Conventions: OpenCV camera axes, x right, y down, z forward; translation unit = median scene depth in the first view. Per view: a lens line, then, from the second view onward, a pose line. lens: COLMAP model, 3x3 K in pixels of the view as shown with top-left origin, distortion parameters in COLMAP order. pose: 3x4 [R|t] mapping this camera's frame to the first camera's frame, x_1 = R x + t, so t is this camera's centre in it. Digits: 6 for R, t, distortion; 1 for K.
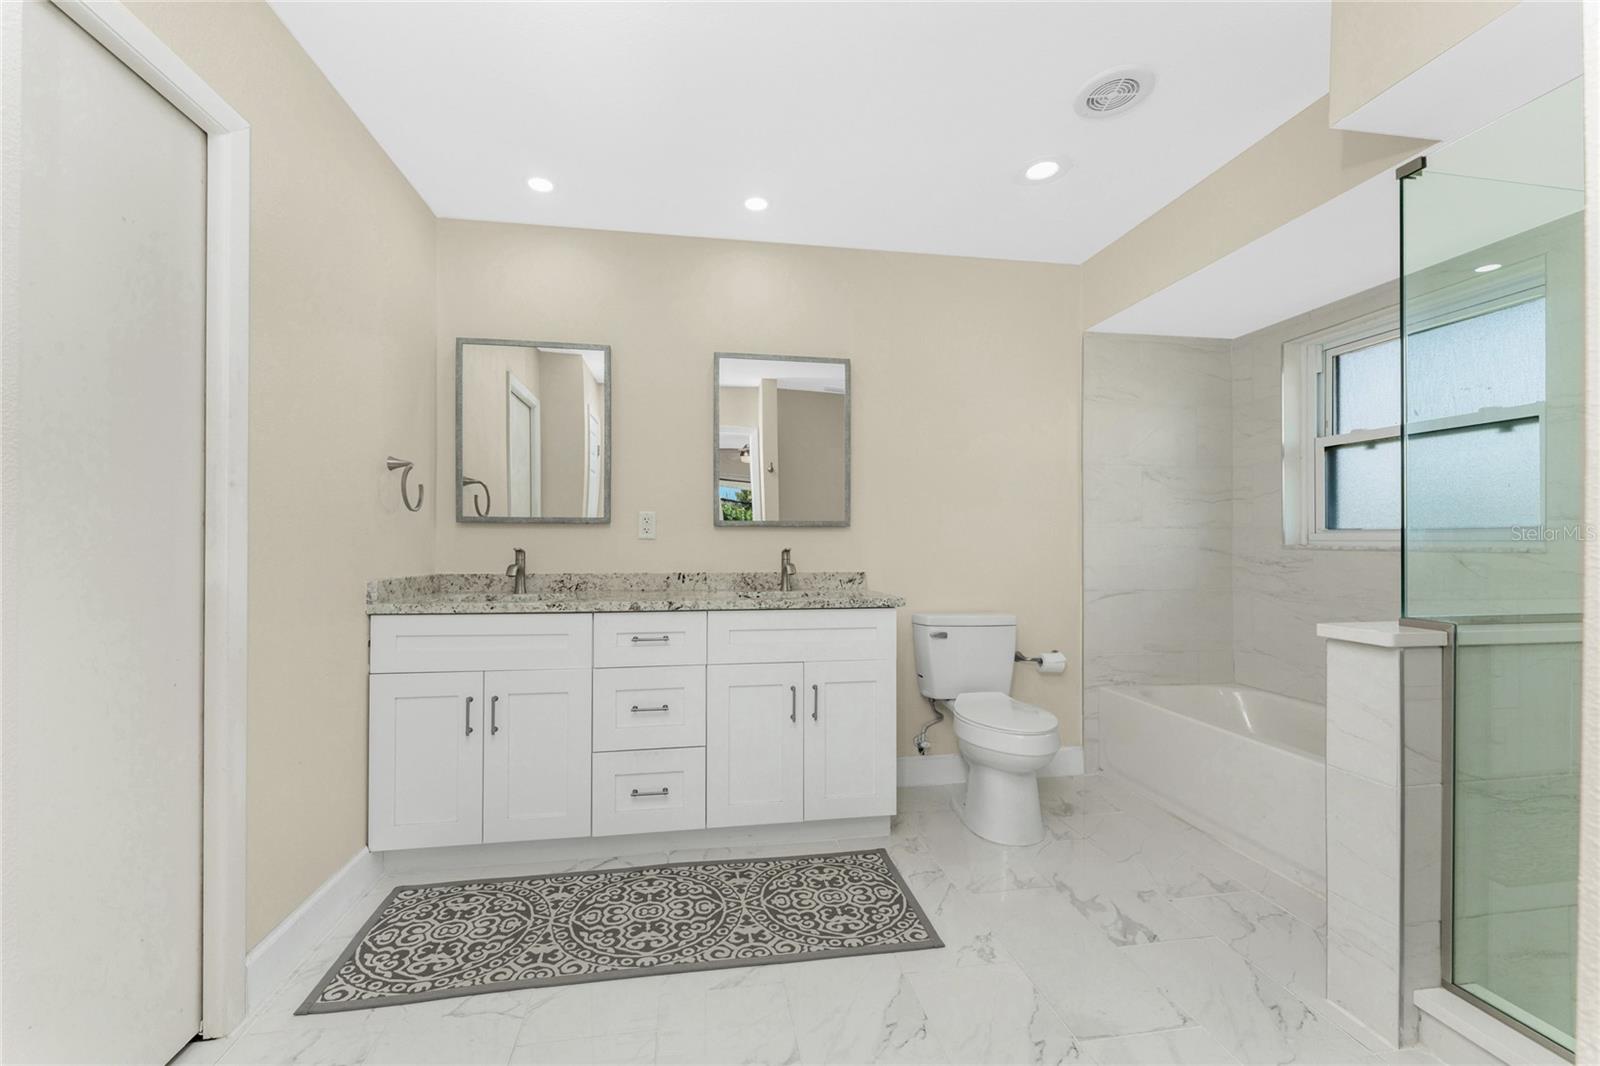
lens RADIAL K [[649.4, 0, 800.7], [0, 649.4, 537.5], [0, 0, 1]] dist [-0.001340, -0.000217]
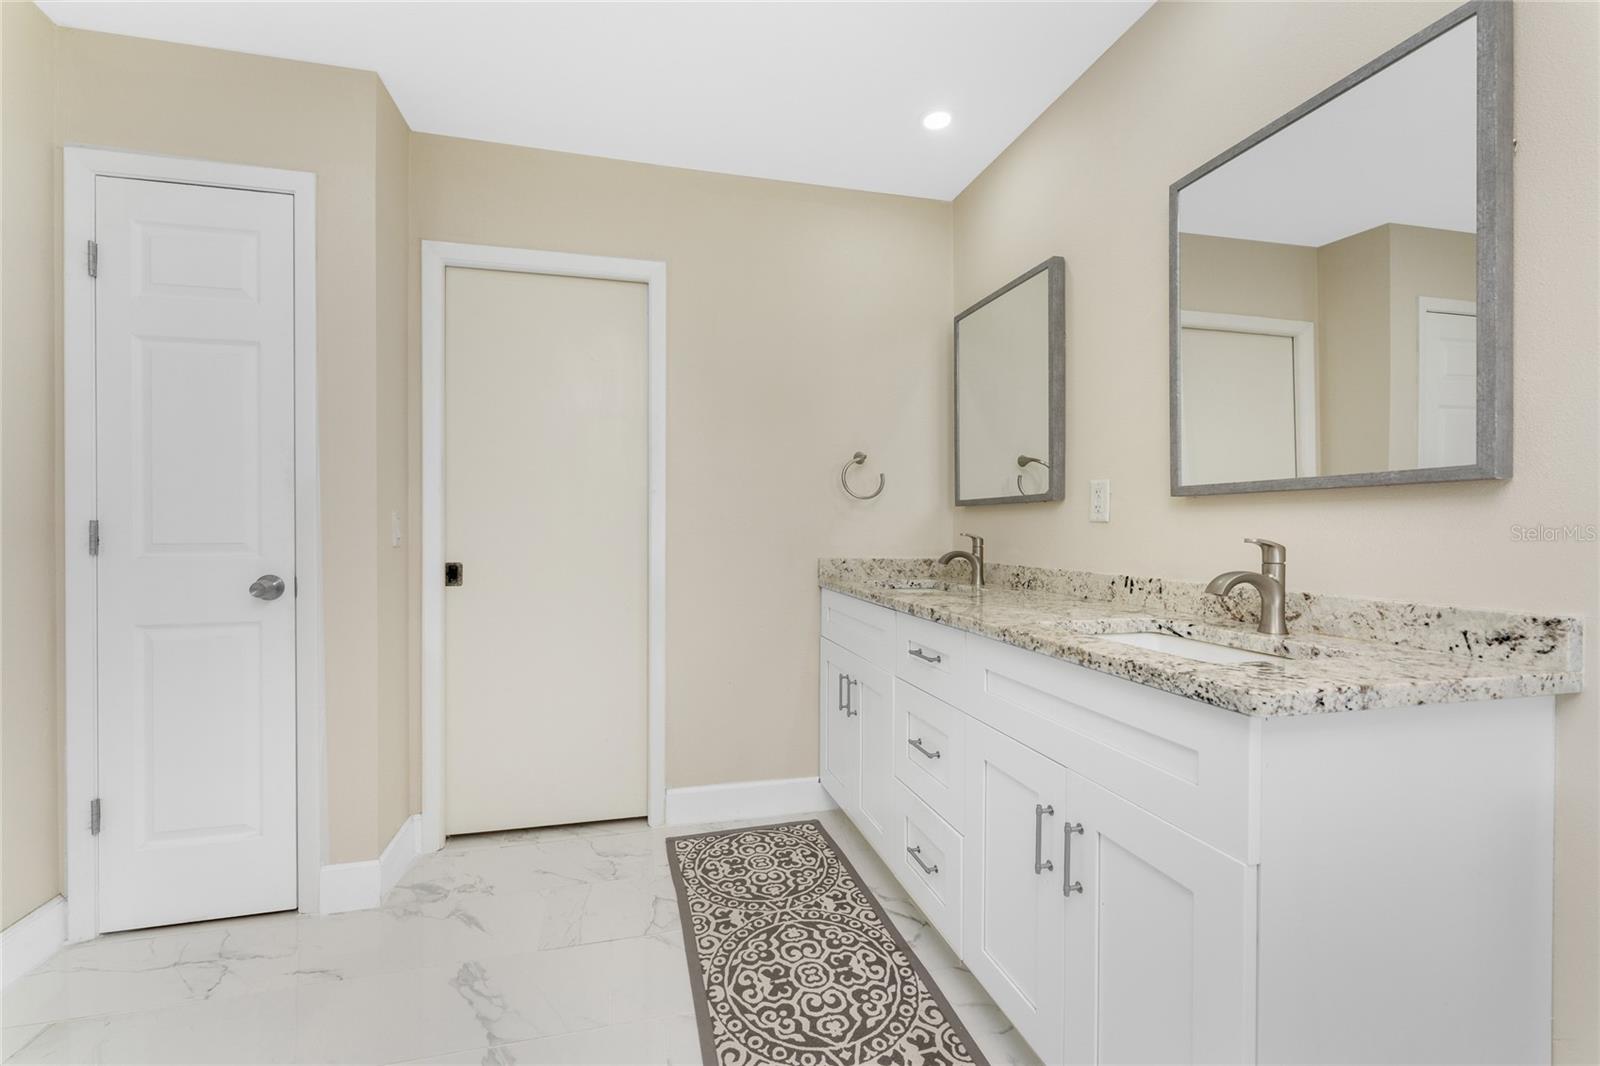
lens RADIAL K [[663.7, 0, 795.1], [0, 663.7, 528.5], [0, 0, 1]] dist [0.000233, 0.000015]
pose [[0.071833, 0.000682, -0.997416, 0.535329], [0.004570, 0.999989, 0.001013, 0.009167], [0.997406, -0.004630, 0.071830, 0.818465]]
